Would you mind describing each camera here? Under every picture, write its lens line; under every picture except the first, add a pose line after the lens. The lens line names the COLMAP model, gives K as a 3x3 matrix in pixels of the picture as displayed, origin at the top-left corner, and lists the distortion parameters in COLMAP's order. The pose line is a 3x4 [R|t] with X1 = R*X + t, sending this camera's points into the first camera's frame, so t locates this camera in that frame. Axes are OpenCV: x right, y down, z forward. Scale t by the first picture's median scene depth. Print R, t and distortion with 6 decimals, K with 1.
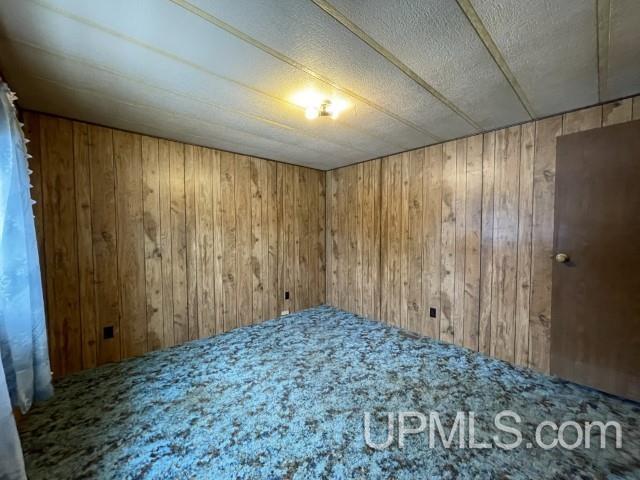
lens RADIAL K [[258.8, 0, 318.3], [0, 258.8, 241.4], [0, 0, 1]] dist [0.002305, 0.000920]
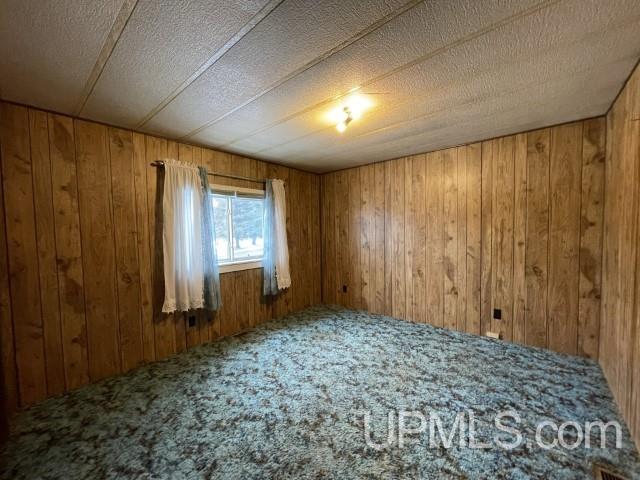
lens RADIAL K [[258.8, 0, 318.3], [0, 258.8, 241.4], [0, 0, 1]] dist [0.002305, 0.000920]
pose [[0.129617, 0.043399, -0.990614, 0.751224], [-0.025207, 0.998863, 0.040462, -0.025021], [0.991244, 0.019726, 0.130563, 0.523044]]
